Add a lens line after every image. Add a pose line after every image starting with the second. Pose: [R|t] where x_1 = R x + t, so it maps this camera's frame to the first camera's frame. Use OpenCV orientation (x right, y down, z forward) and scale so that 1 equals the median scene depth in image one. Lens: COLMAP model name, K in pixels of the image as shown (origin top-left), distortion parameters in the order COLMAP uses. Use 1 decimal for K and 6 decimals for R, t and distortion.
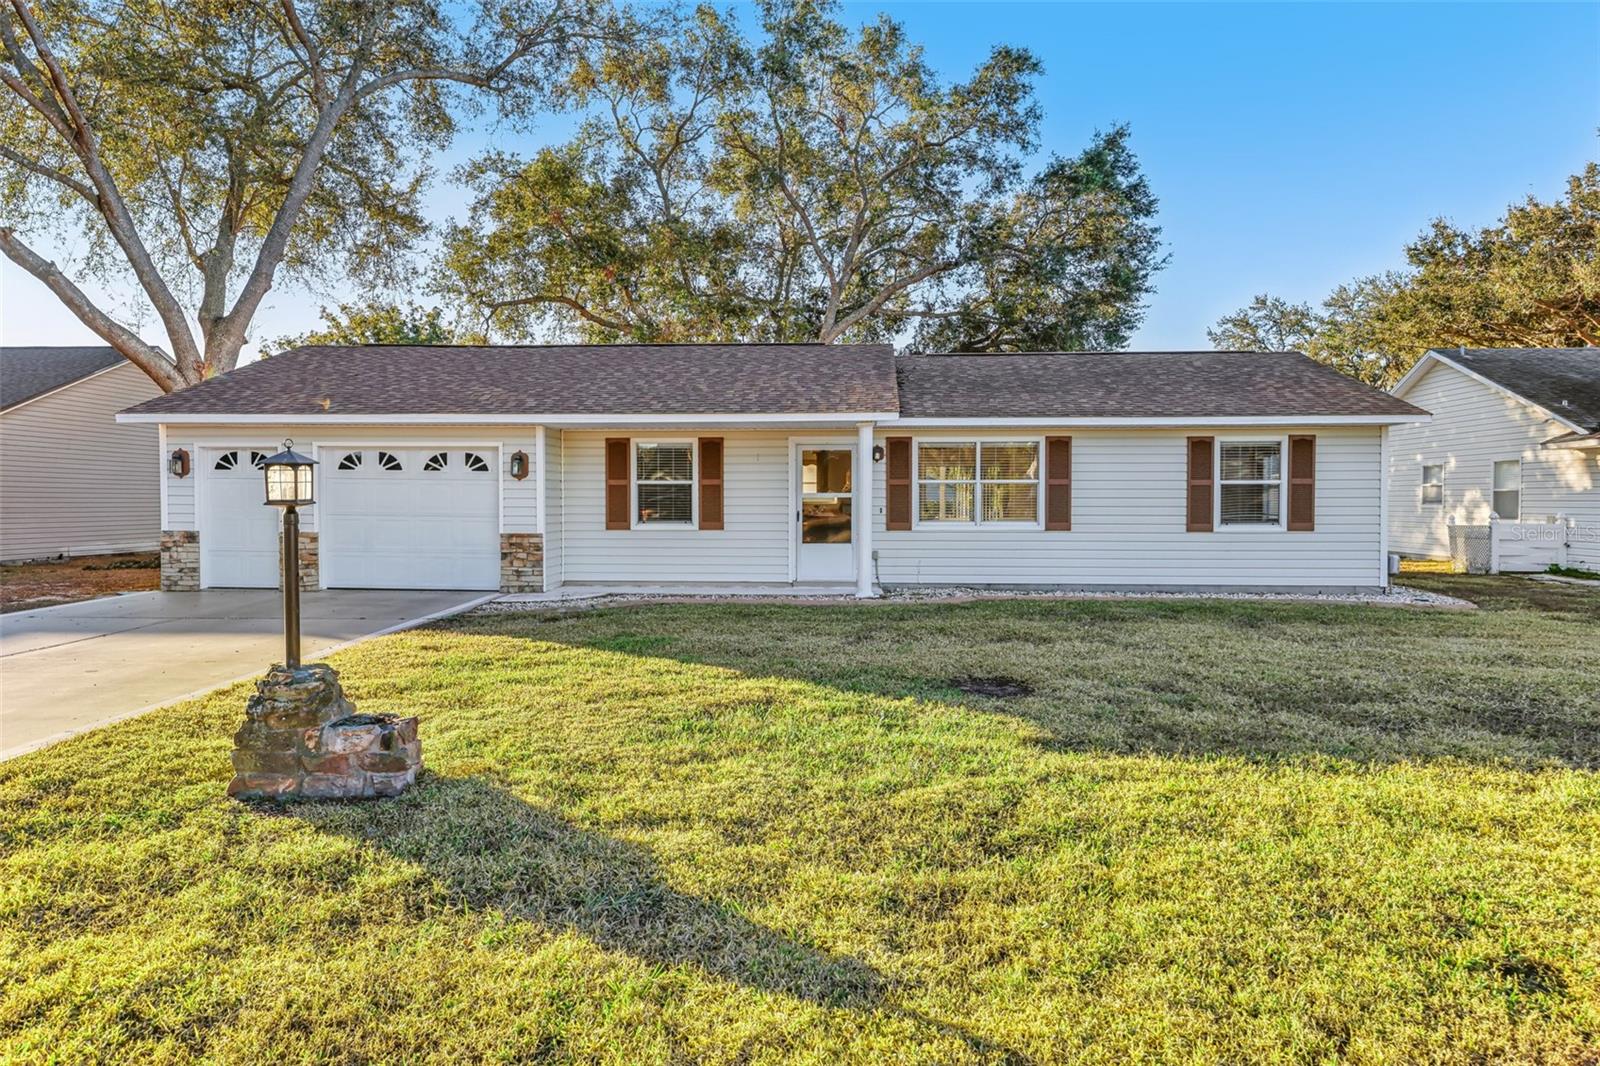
lens RADIAL K [[1078.2, 0, 759.2], [0, 1078.2, 534.4], [0, 0, 1]] dist [0.006061, 0.000919]
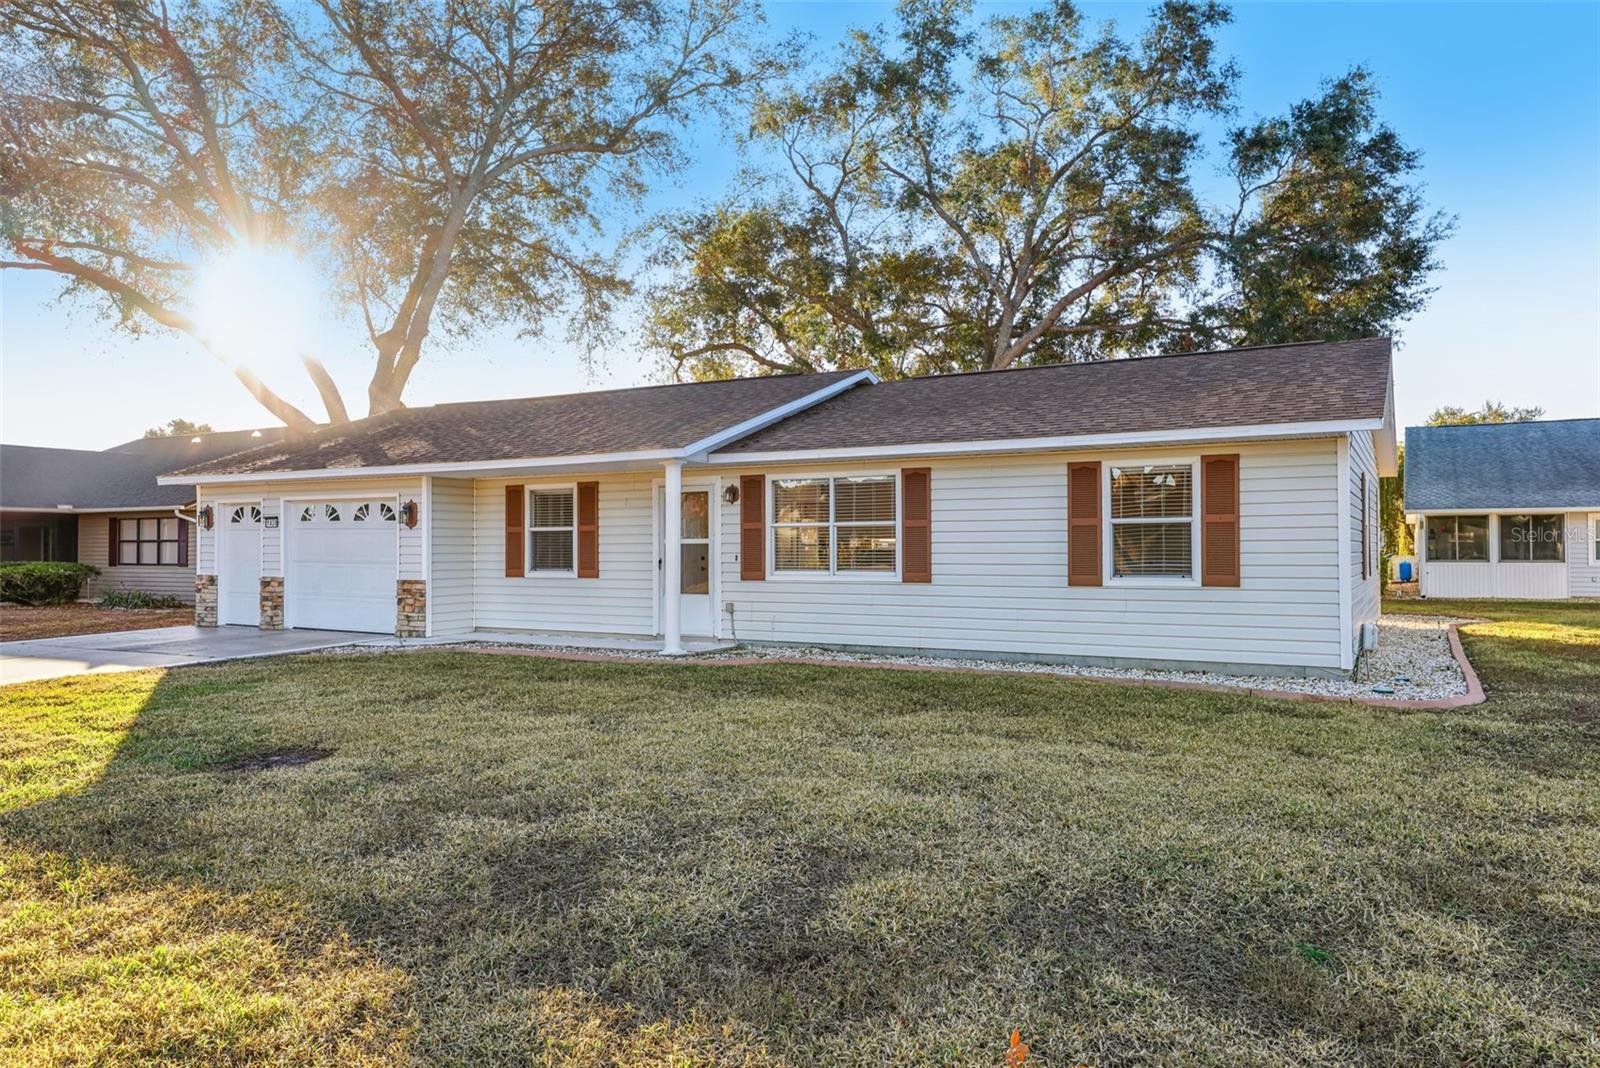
lens RADIAL K [[1078.2, 0, 759.2], [0, 1078.2, 535.4], [0, 0, 1]] dist [0.006061, 0.000919]
pose [[0.898971, -0.008690, -0.437922, 0.521536], [-0.007398, 0.999359, -0.035019, -0.009715], [0.437946, 0.034720, 0.898331, 0.207008]]
